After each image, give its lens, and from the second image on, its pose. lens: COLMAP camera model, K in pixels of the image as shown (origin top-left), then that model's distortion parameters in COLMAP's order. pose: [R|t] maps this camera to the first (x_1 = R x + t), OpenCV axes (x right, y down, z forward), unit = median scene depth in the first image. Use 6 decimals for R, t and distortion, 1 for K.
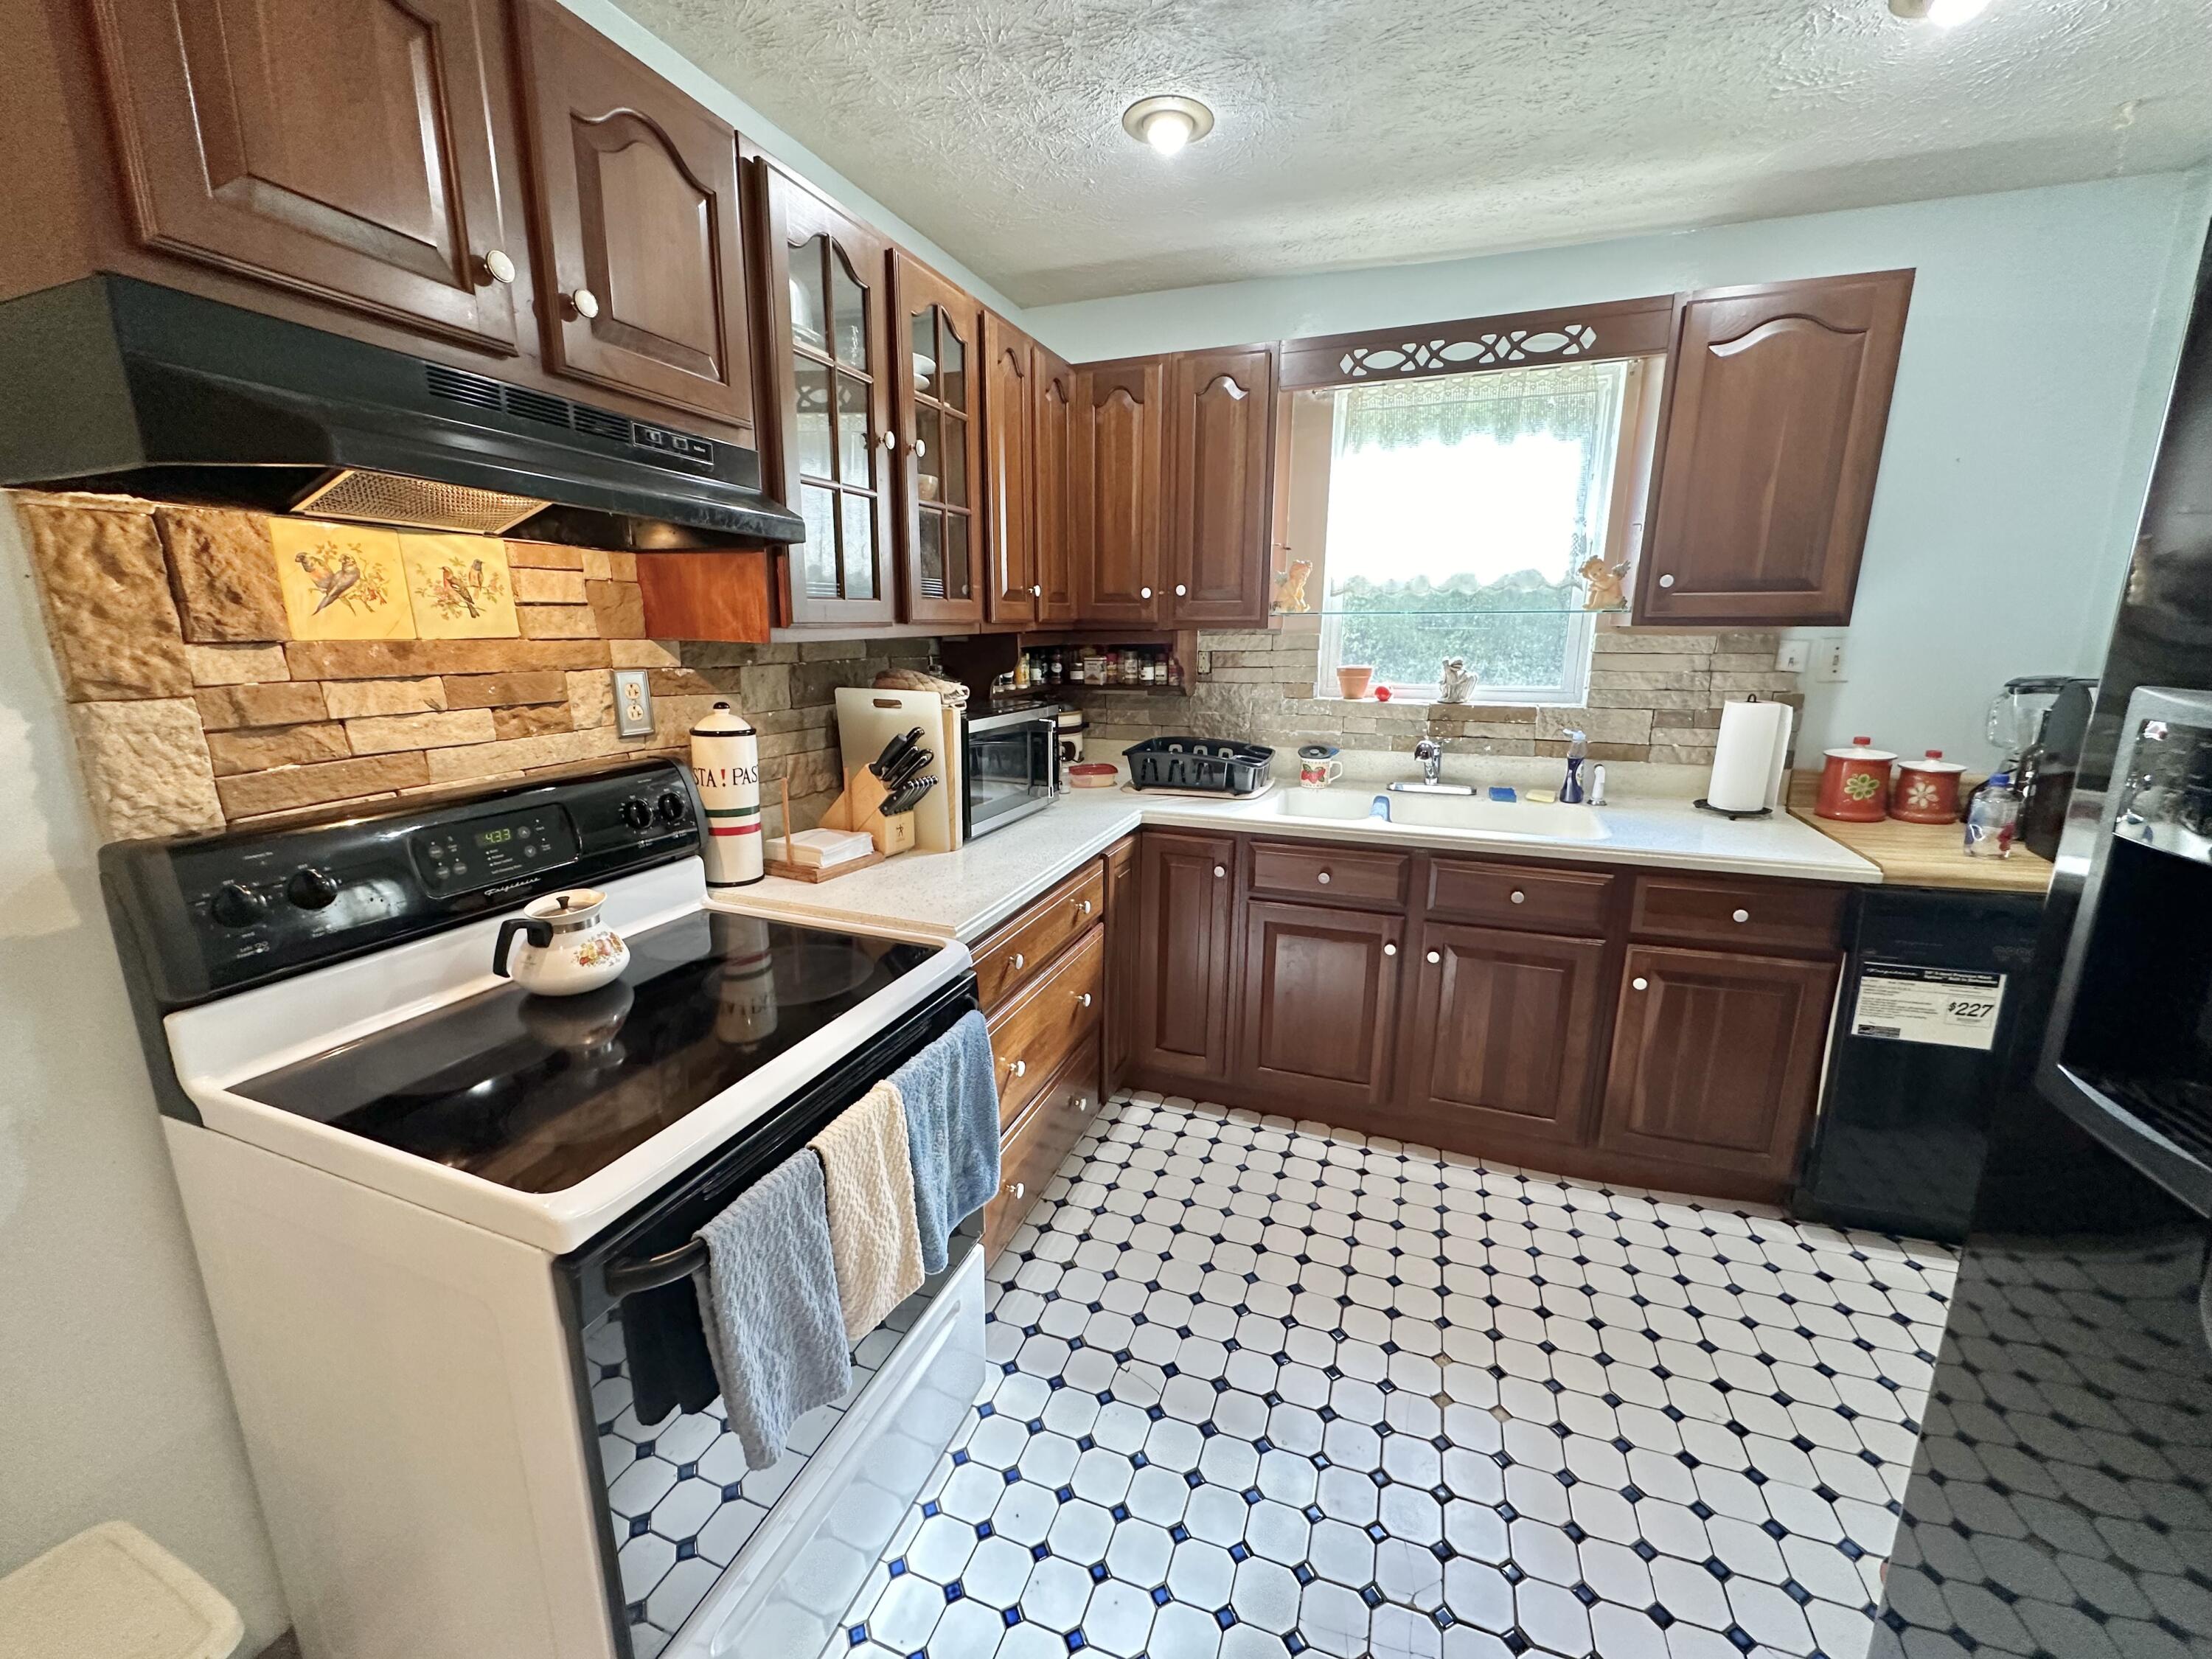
lens RADIAL K [[877.1, 0, 1106.0], [0, 877.1, 829.5], [0, 0, 1]] dist [-0.012626, 0.004364]
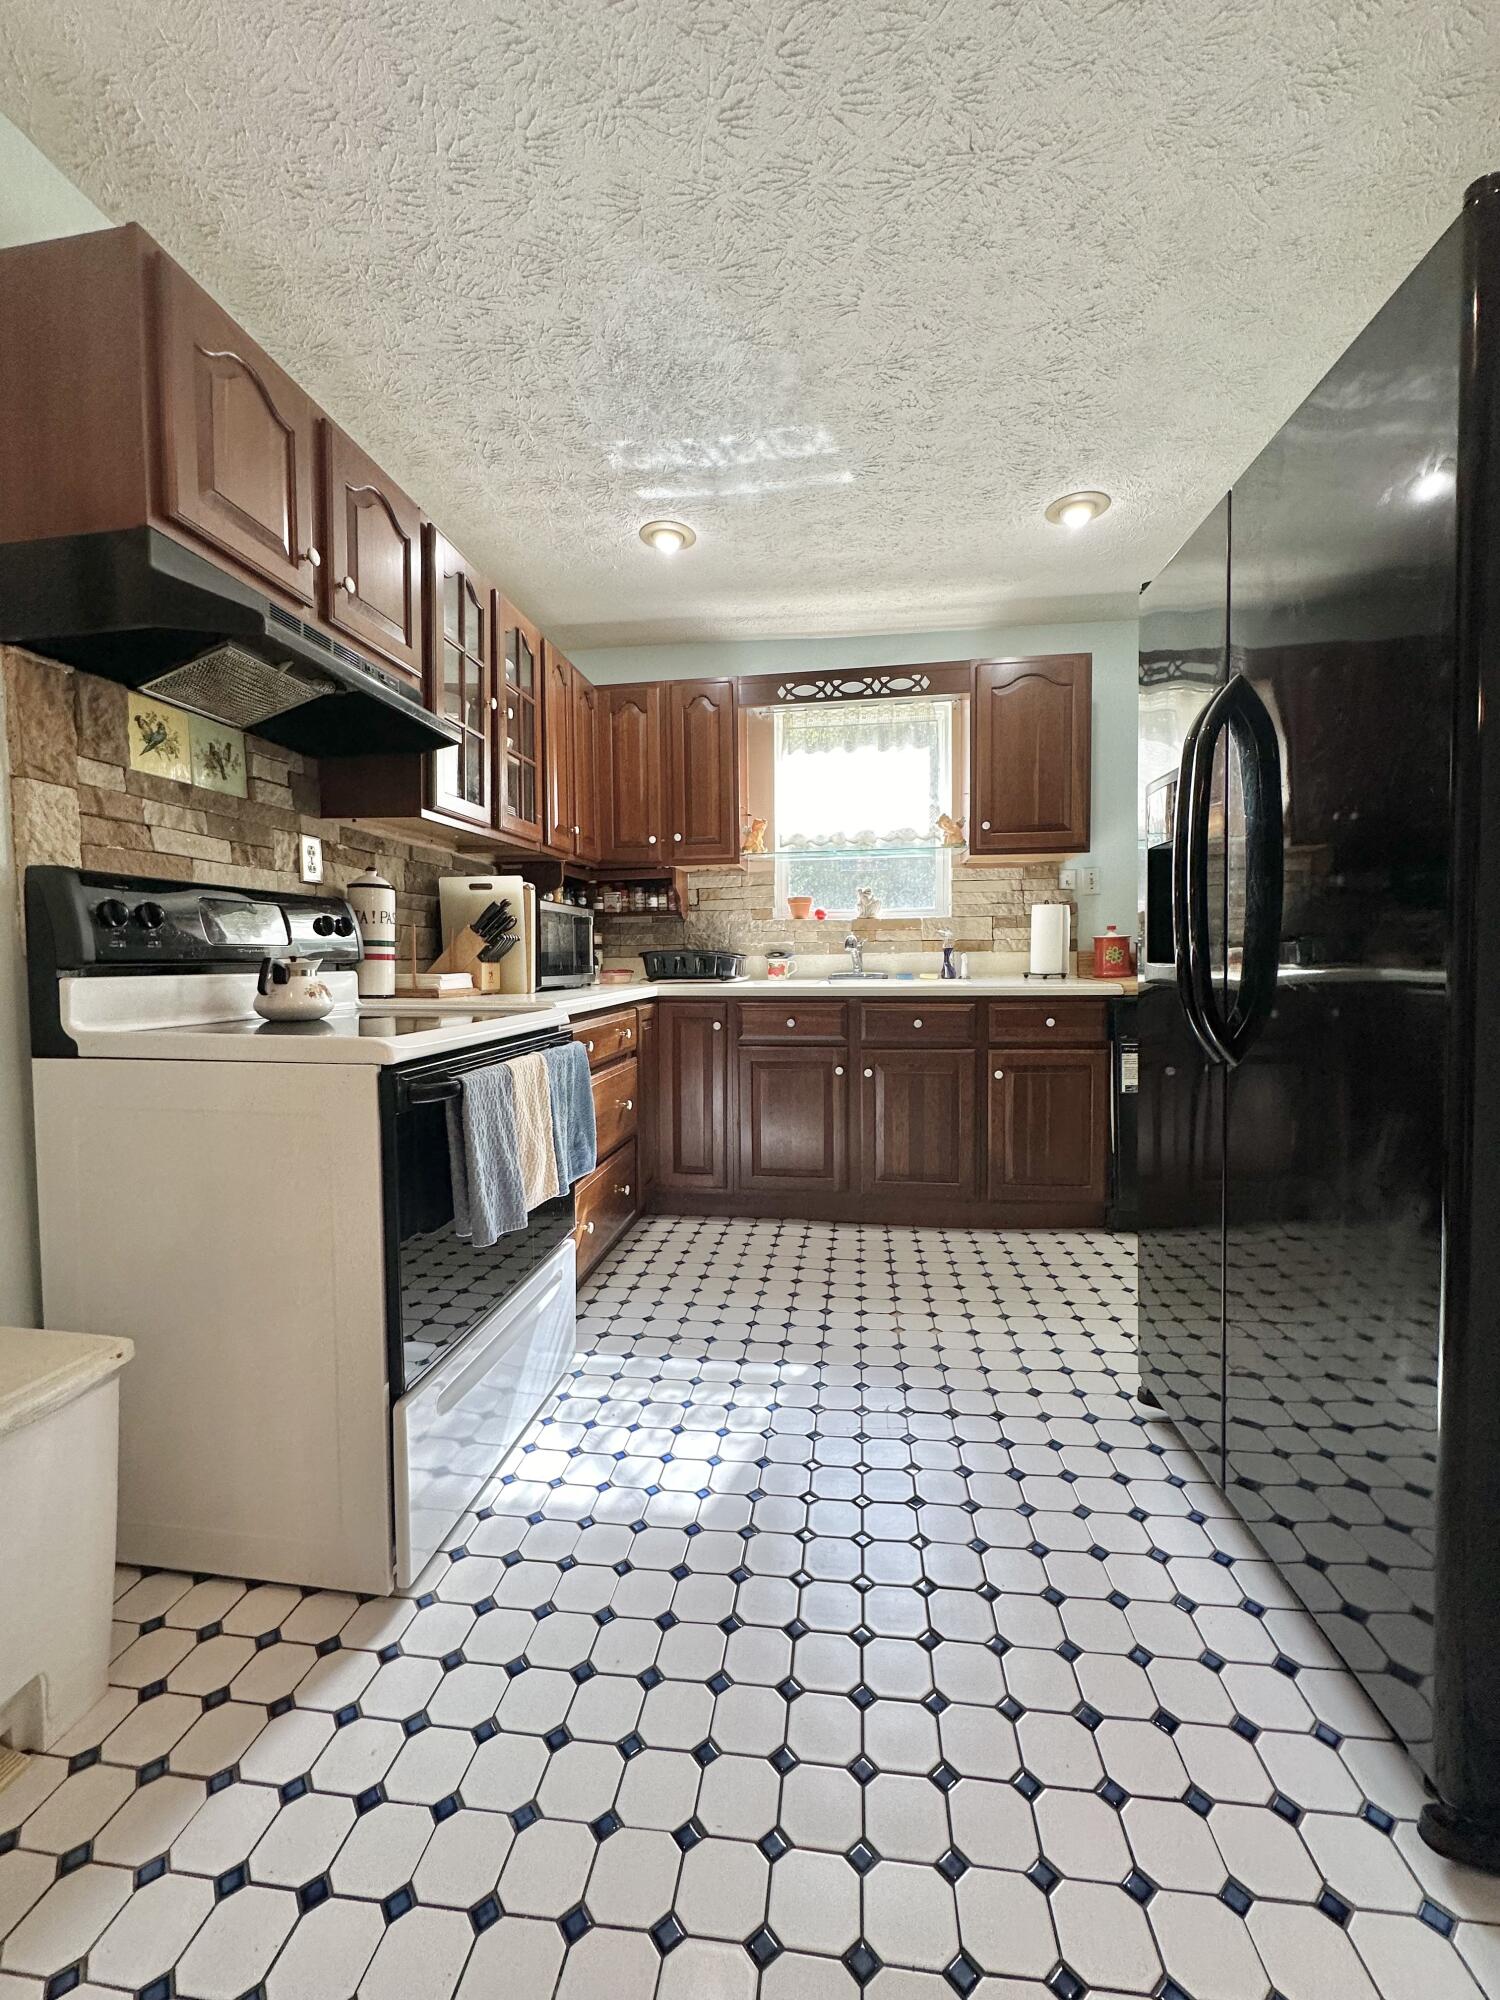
lens RADIAL K [[793.1, 0, 750.0], [0, 793.1, 1000.0], [0, 0, 1]] dist [-0.012626, 0.004364]
pose [[0.976145, -0.023006, 0.215898, -0.091225], [0.060947, 0.983424, -0.170769, 0.232836], [-0.208391, 0.179853, 0.961367, -0.226930]]
